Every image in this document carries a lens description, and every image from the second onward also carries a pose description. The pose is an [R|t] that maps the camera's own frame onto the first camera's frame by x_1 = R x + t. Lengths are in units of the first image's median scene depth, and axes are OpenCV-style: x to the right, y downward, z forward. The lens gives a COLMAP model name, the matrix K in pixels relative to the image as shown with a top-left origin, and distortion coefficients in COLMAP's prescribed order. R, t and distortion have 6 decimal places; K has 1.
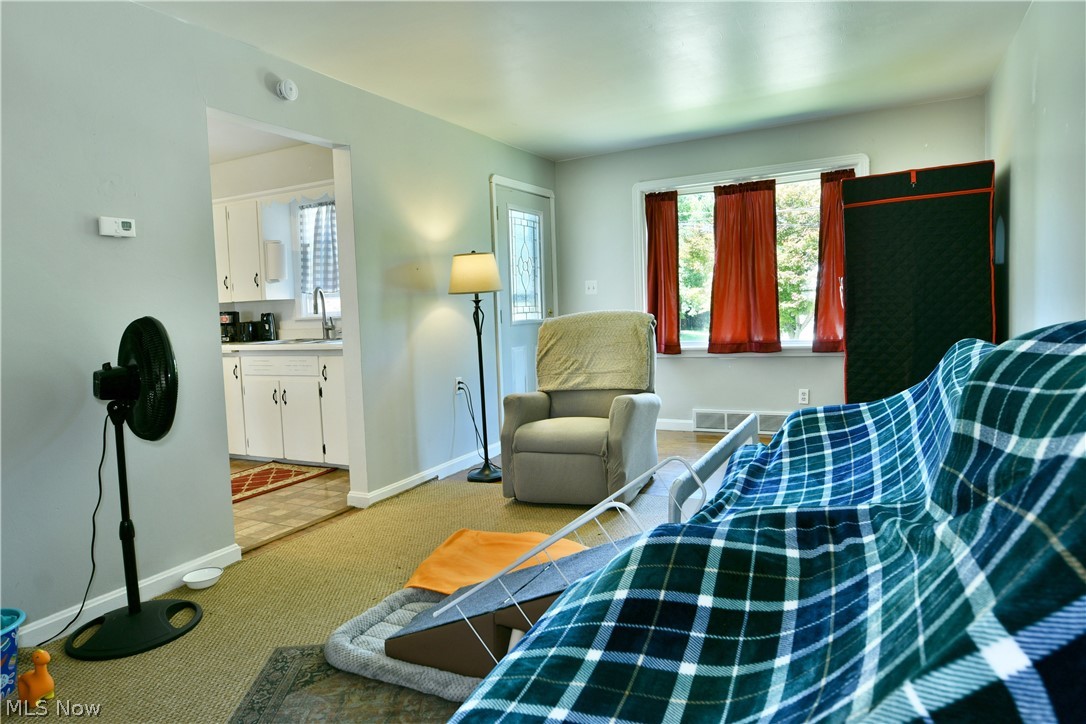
lens RADIAL K [[664.0, 0, 528.1], [0, 664.0, 353.2], [0, 0, 1]] dist [-0.010408, -0.006663]
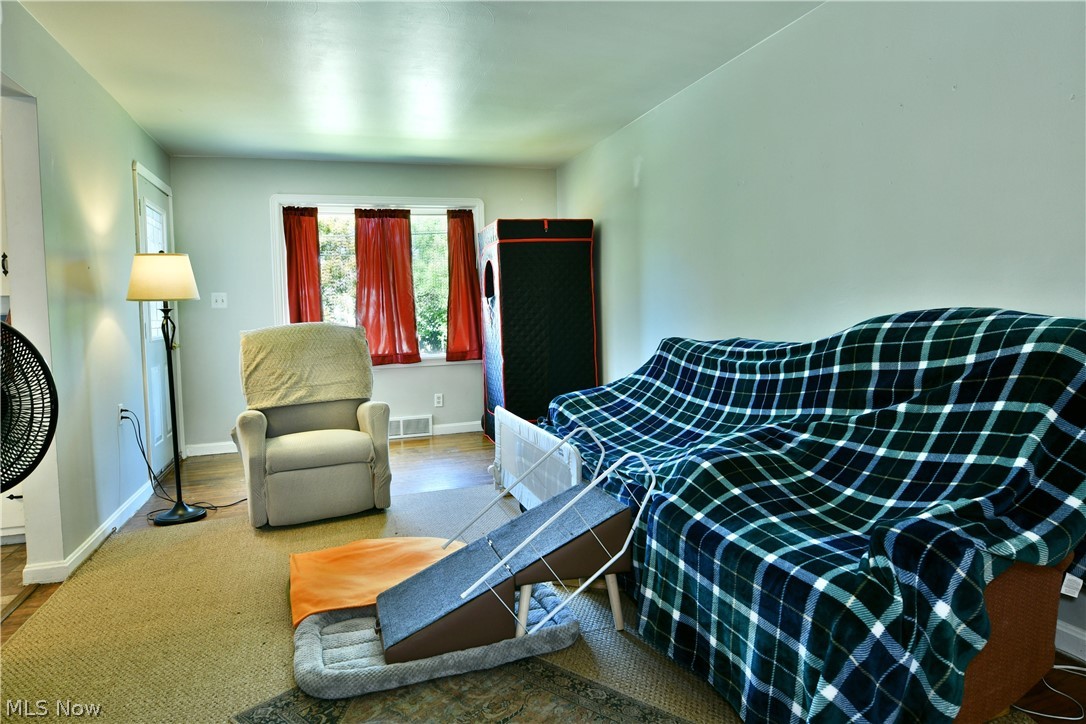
lens RADIAL K [[664.0, 0, 551.1], [0, 664.0, 355.4], [0, 0, 1]] dist [-0.010408, -0.006663]
pose [[0.692985, -0.025623, 0.720496, -0.281932], [0.048860, 0.998740, -0.011477, 0.010467], [-0.719294, 0.043157, 0.693364, 0.053083]]
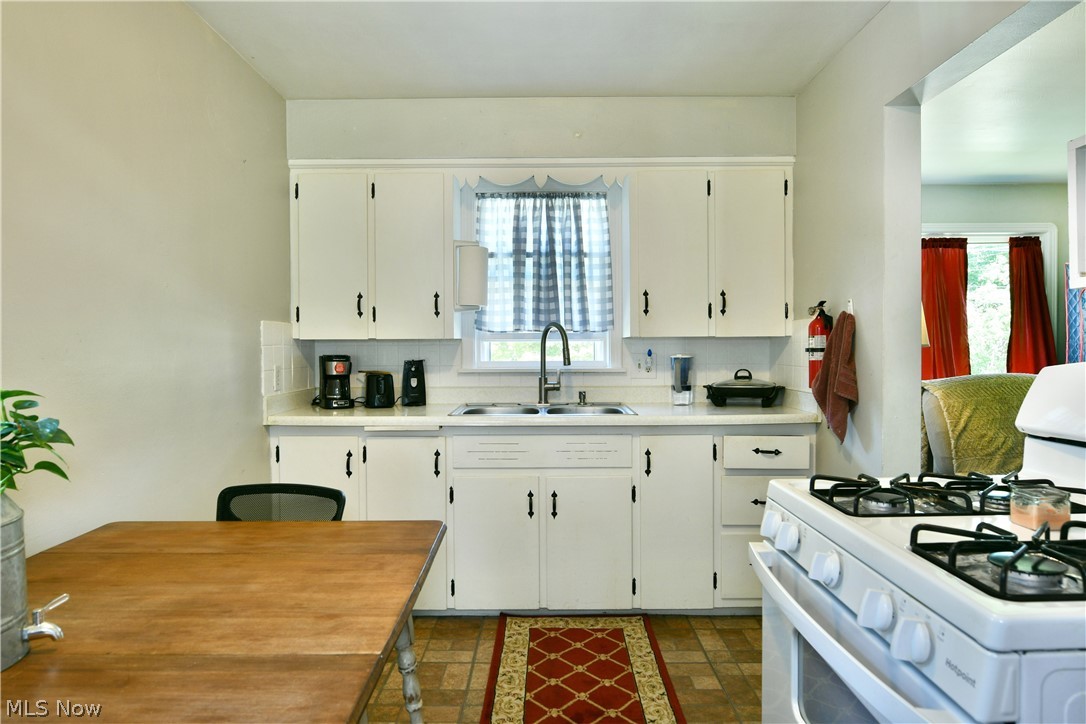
lens RADIAL K [[664.0, 0, 563.1], [0, 664.0, 362.7], [0, 0, 1]] dist [-0.010408, -0.006663]
pose [[0.884097, 0.027298, 0.466504, -0.595095], [0.001231, 0.998153, -0.060742, -0.022709], [-0.467301, 0.054276, 0.882431, 0.433277]]
